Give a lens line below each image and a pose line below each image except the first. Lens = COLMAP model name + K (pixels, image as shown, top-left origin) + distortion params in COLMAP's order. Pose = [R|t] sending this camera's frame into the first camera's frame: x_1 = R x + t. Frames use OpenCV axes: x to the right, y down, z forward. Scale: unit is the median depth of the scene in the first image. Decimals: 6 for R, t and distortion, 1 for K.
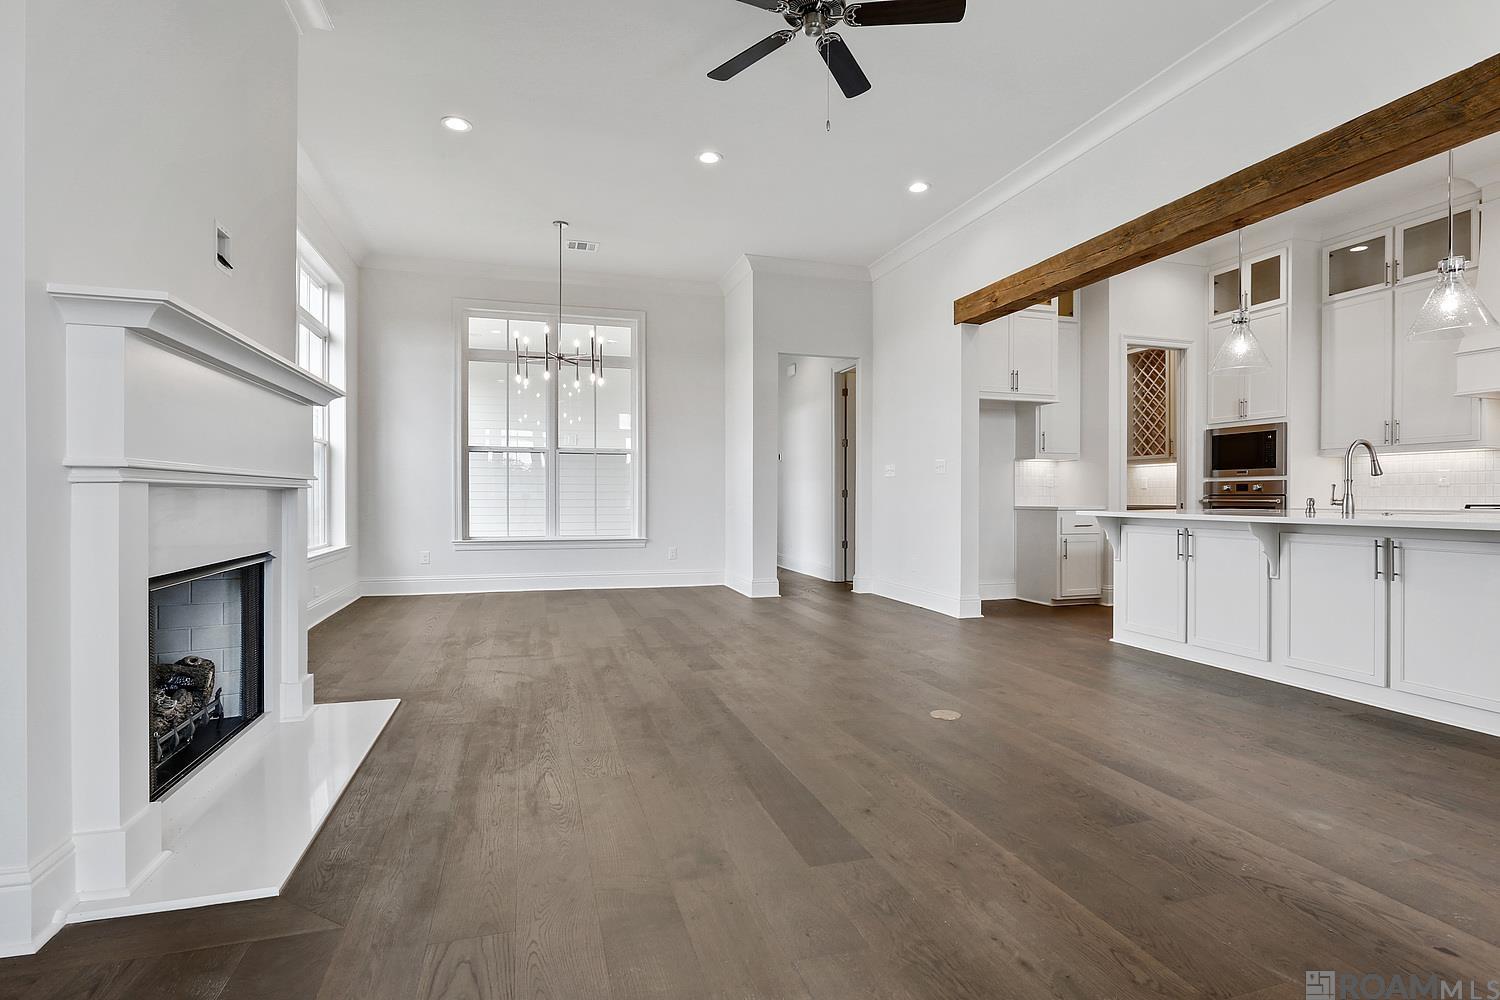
lens RADIAL K [[718.0, 0, 755.2], [0, 718.0, 498.1], [0, 0, 1]] dist [-0.008261, 0.000943]
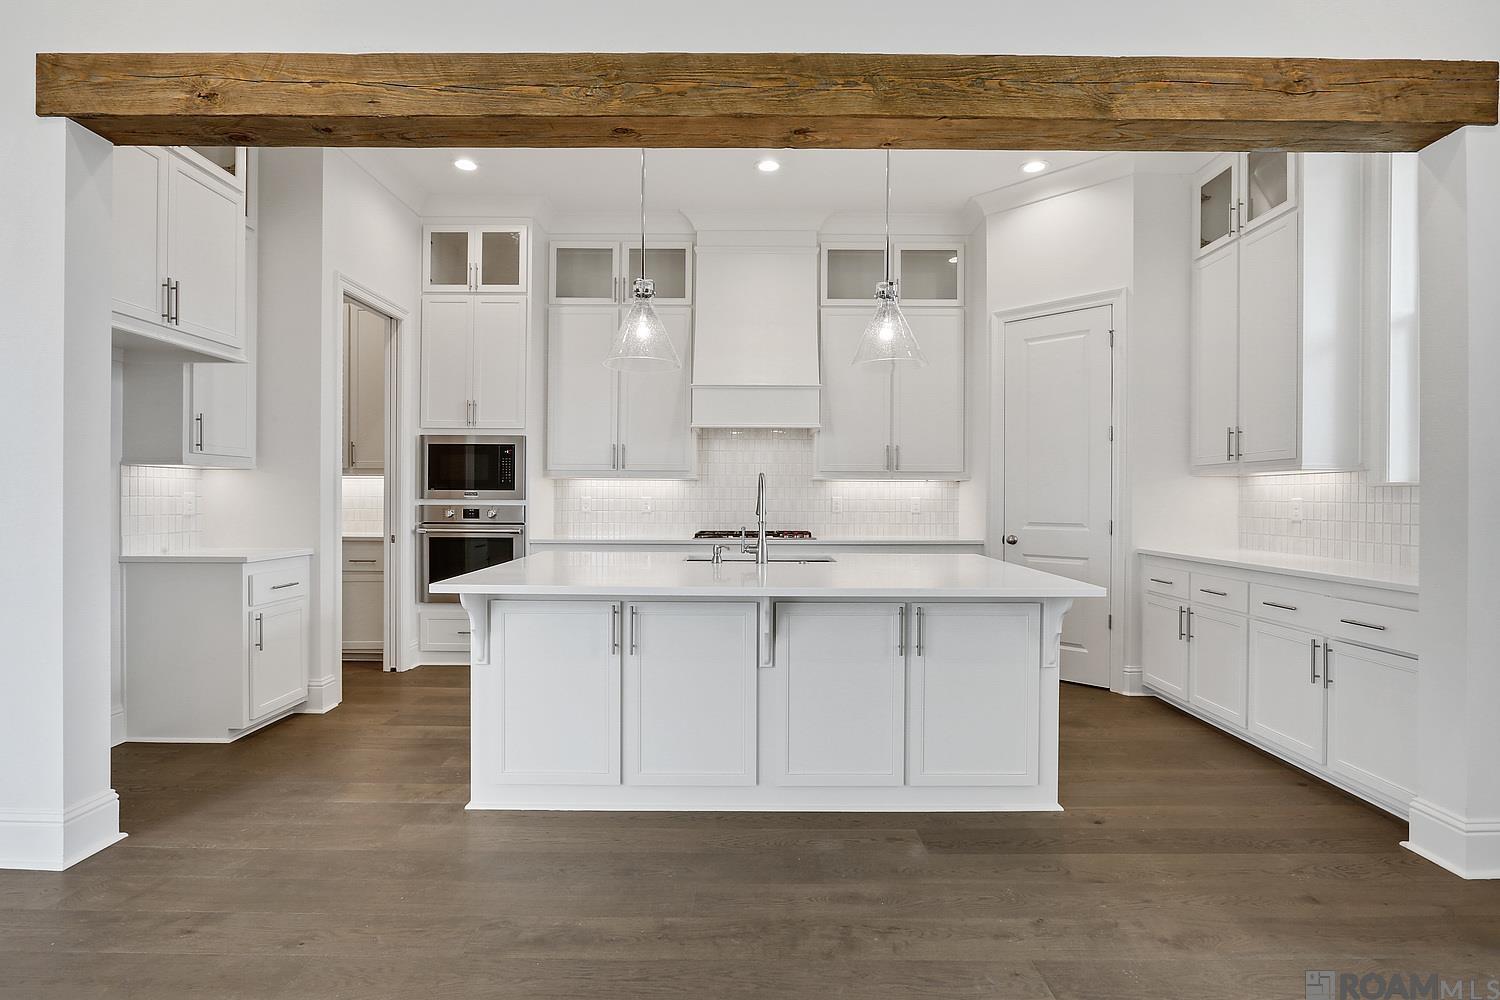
lens RADIAL K [[718.0, 0, 751.4], [0, 718.0, 504.1], [0, 0, 1]] dist [-0.008261, 0.000943]
pose [[0.303912, -0.006834, 0.952676, 0.026437], [-0.003100, 0.999962, 0.008162, -0.034302], [-0.952695, -0.005434, 0.303879, 0.491922]]
